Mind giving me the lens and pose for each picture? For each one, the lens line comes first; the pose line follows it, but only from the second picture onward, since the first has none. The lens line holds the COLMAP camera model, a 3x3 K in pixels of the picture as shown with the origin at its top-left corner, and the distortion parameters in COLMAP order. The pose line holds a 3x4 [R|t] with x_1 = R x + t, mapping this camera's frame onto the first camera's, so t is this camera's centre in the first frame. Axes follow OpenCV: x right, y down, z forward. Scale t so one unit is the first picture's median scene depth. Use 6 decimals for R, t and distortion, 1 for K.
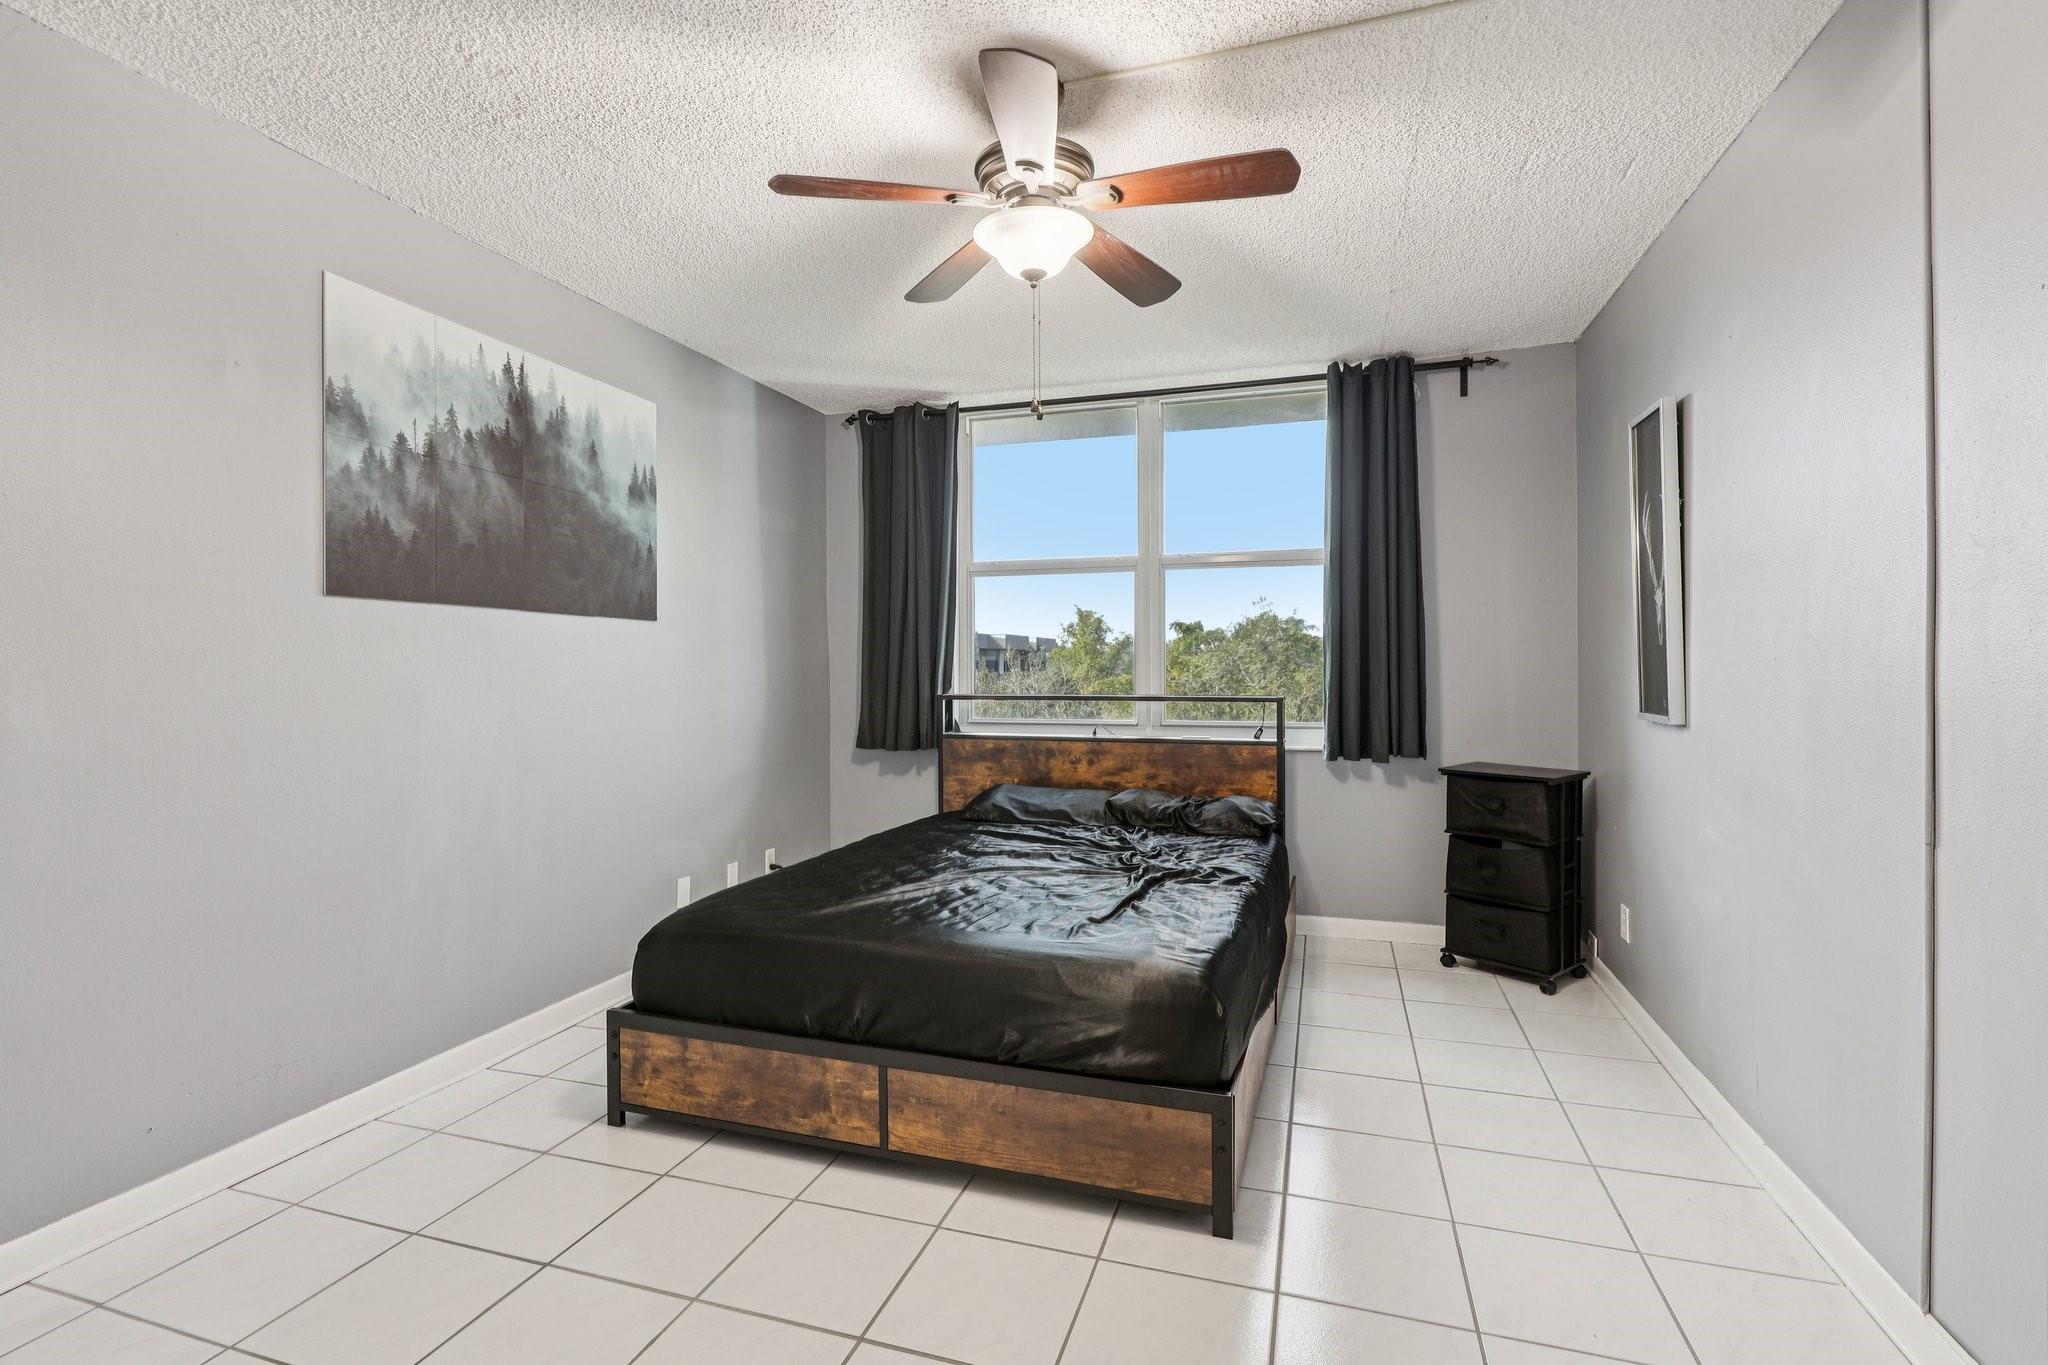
lens RADIAL K [[936.8, 0, 1023.2], [0, 936.8, 675.1], [0, 0, 1]] dist [-0.002289, -0.000271]
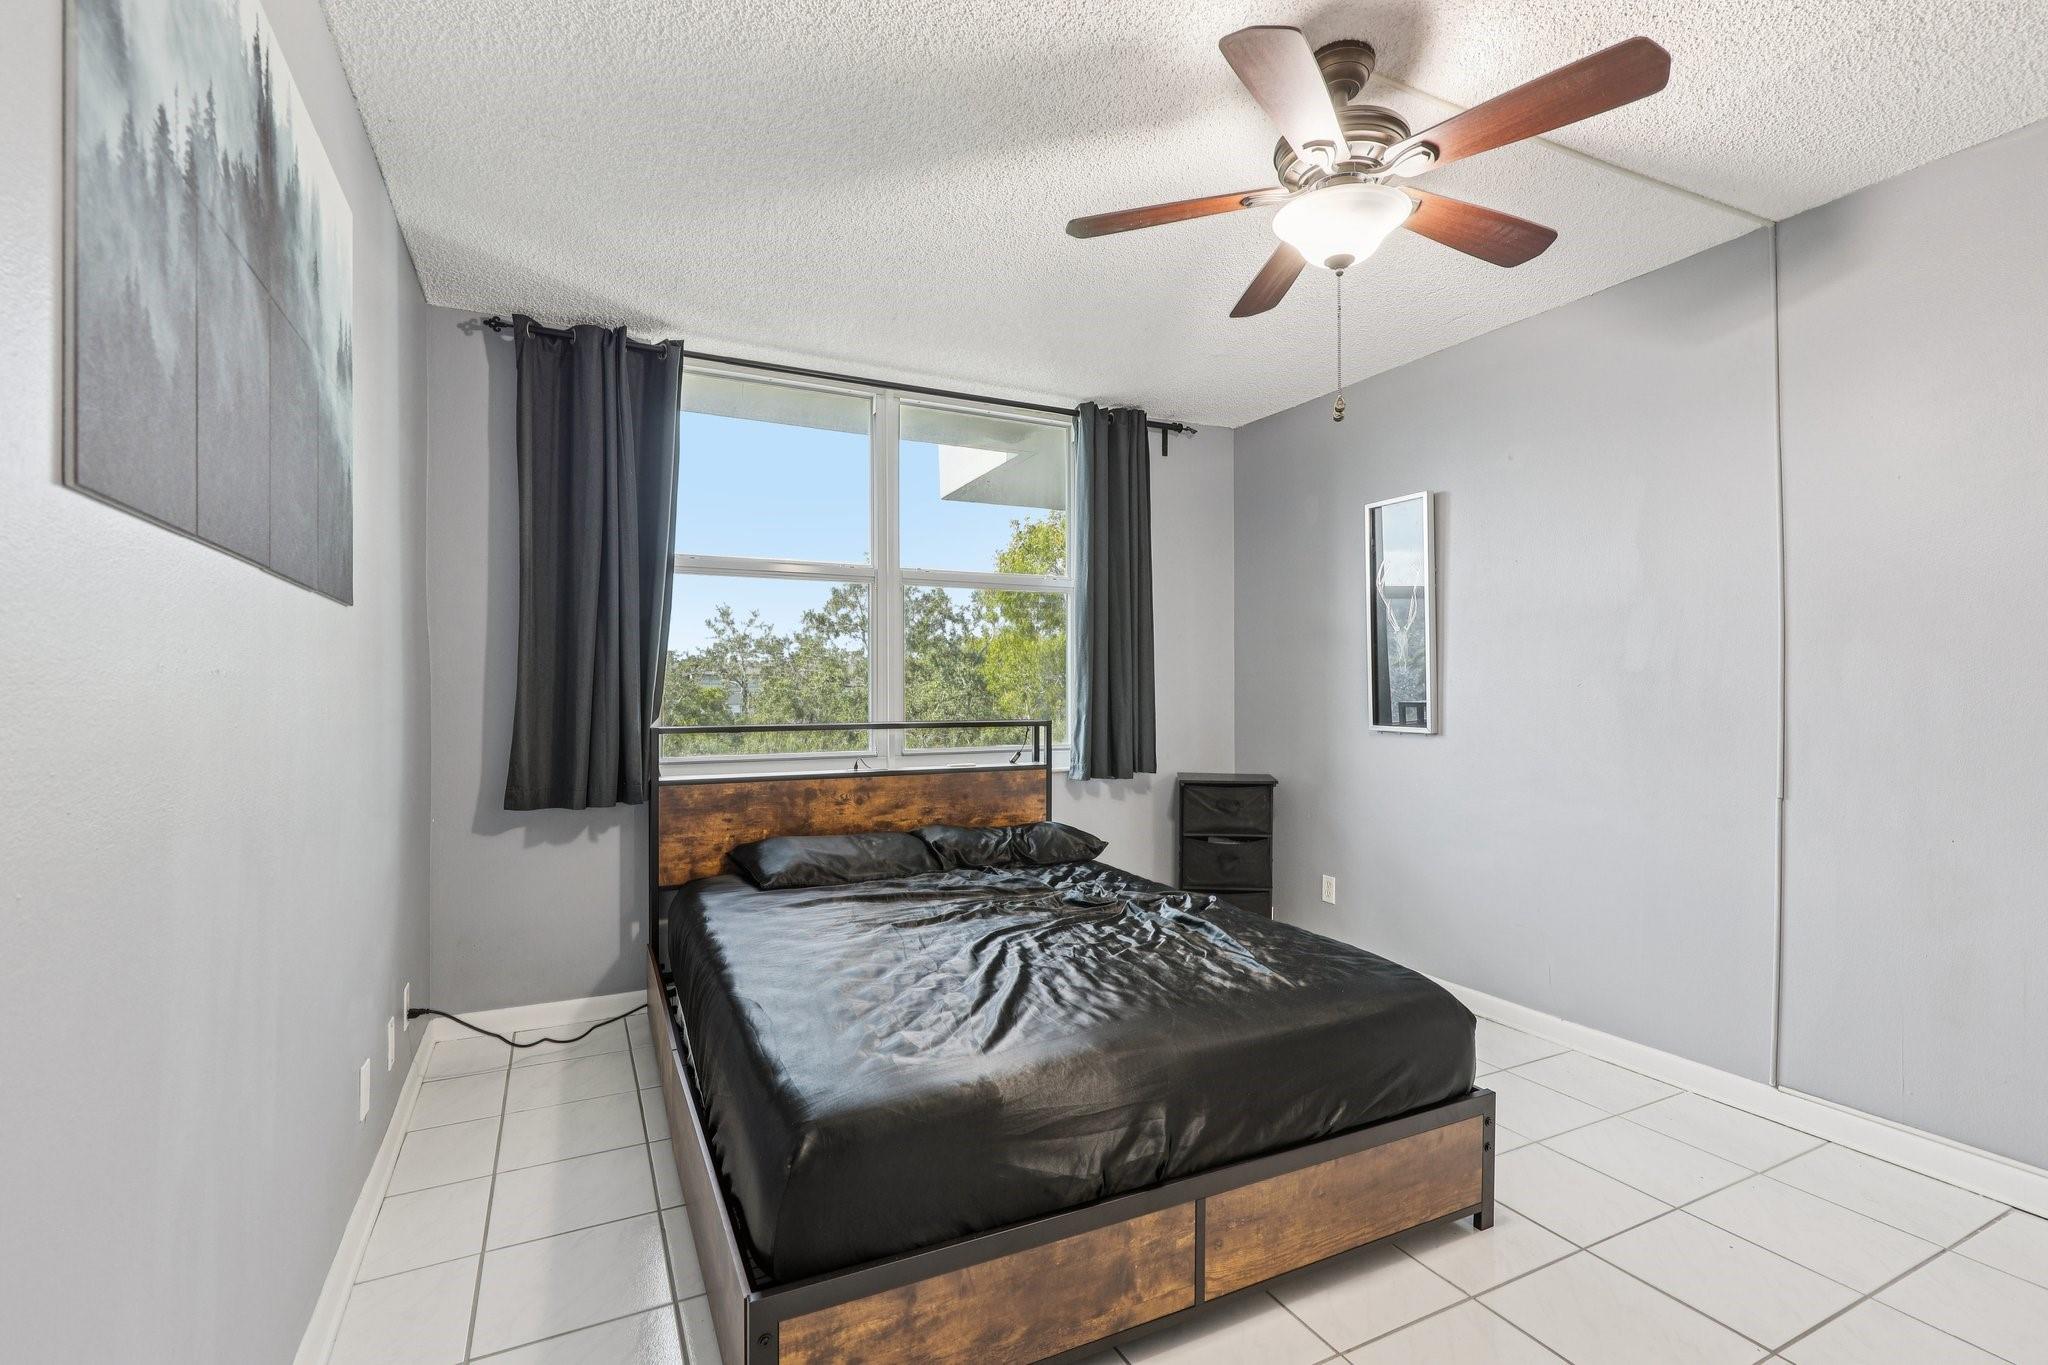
lens RADIAL K [[931.1, 0, 1026.0], [0, 931.1, 690.8], [0, 0, 1]] dist [-0.002550, -0.000282]
pose [[0.715708, -0.000295, 0.698400, -0.457344], [0.006872, 0.999954, -0.006620, -0.001729], [-0.698366, 0.009537, 0.715678, 0.309821]]
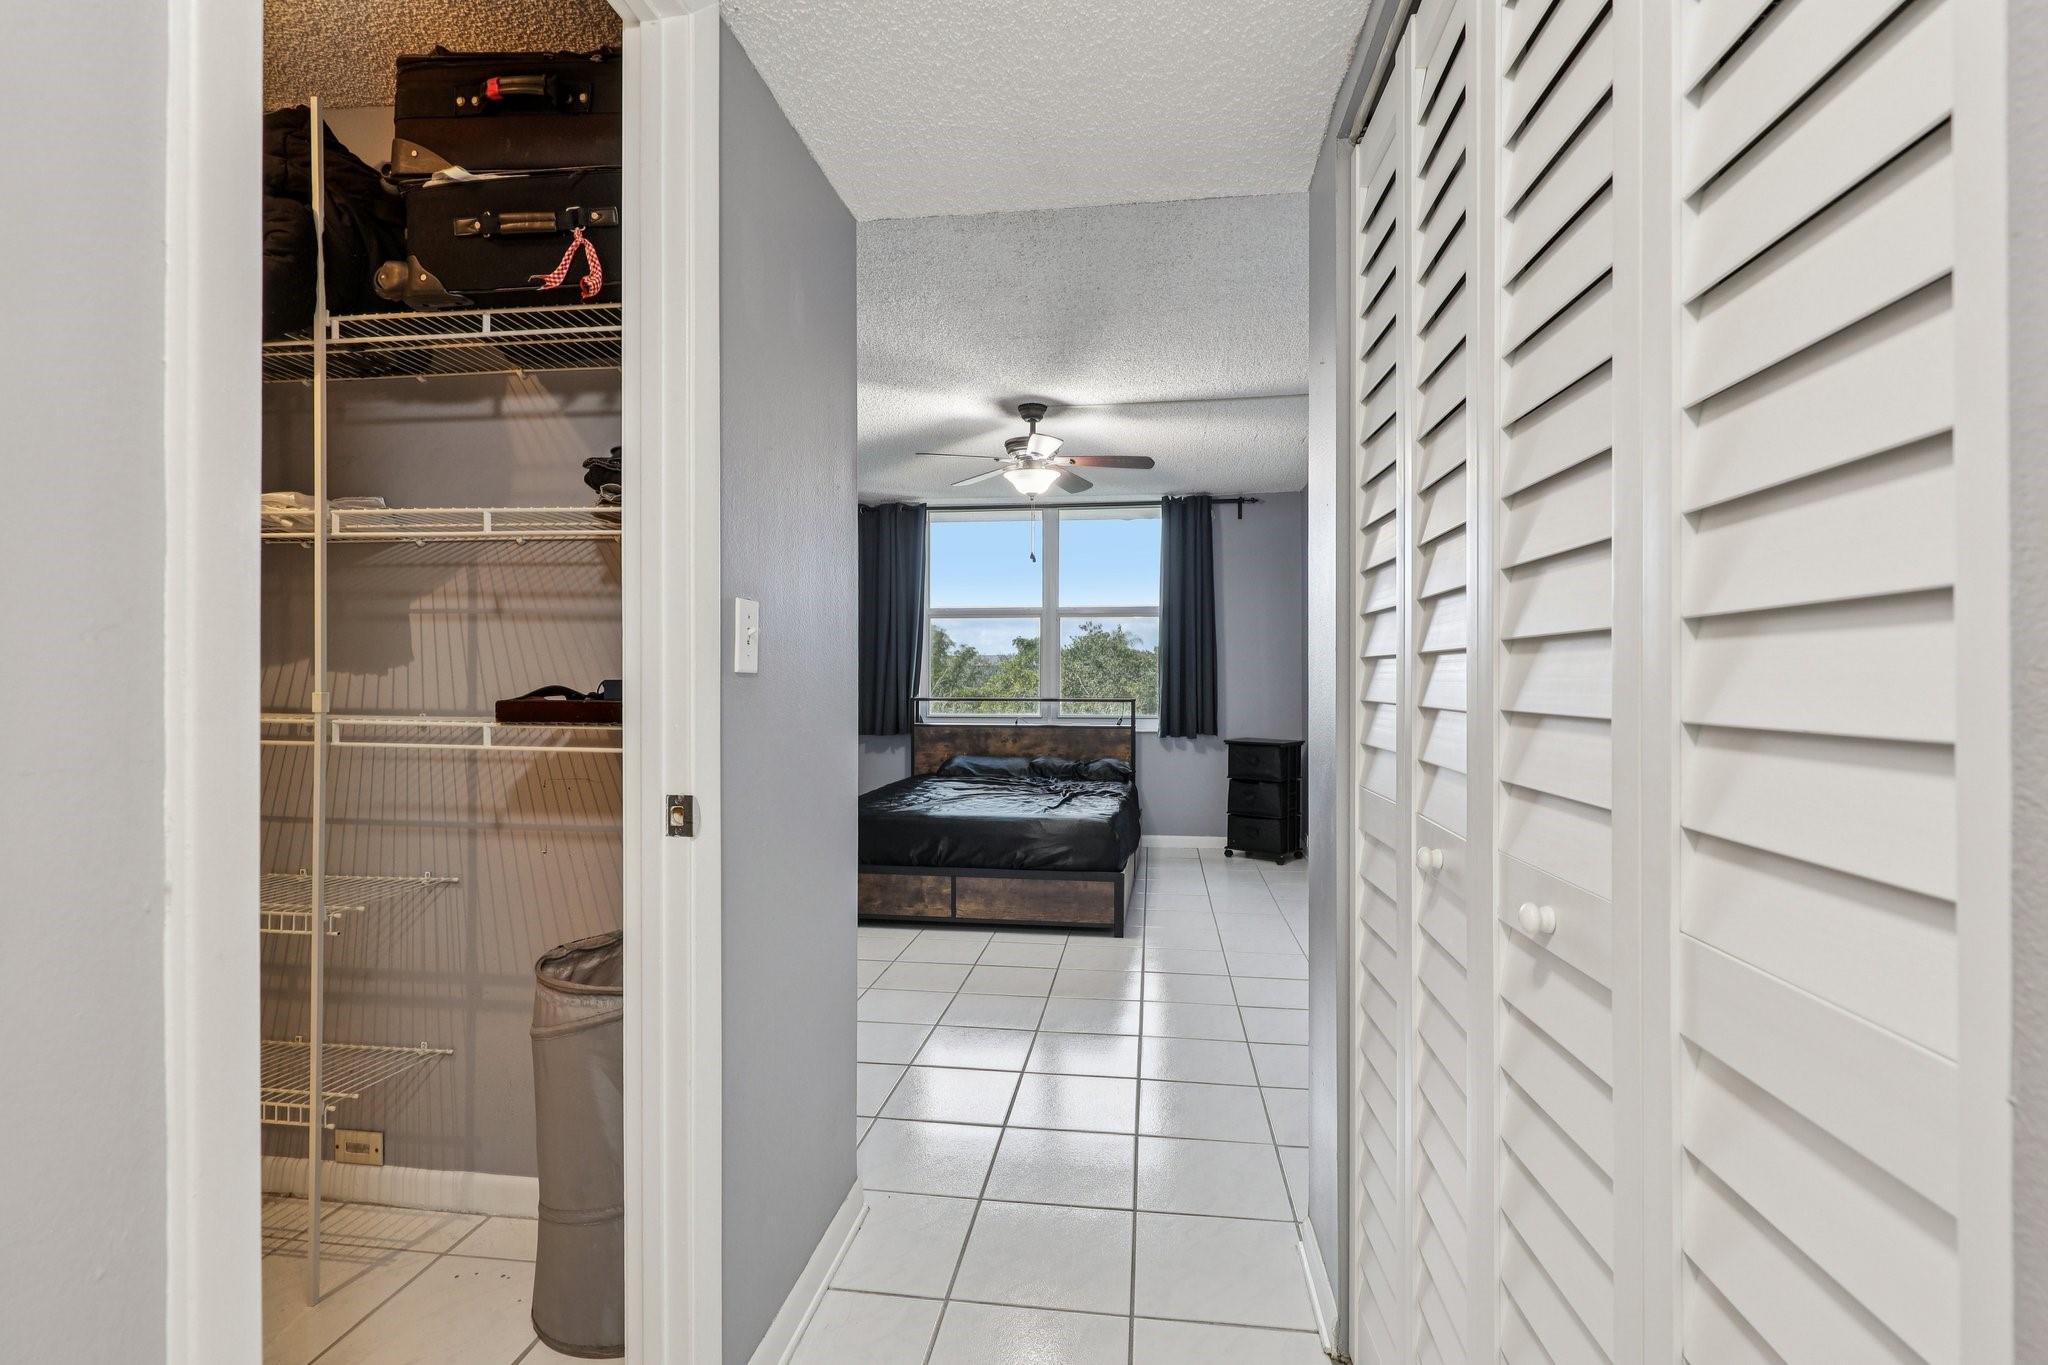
lens RADIAL K [[931.1, 0, 1026.0], [0, 931.1, 690.8], [0, 0, 1]] dist [-0.002550, -0.000282]
pose [[0.984085, 0.002673, 0.177677, -0.203119], [-0.003367, 0.999988, 0.003606, 0.004524], [-0.177666, -0.004147, 0.984082, -0.578513]]
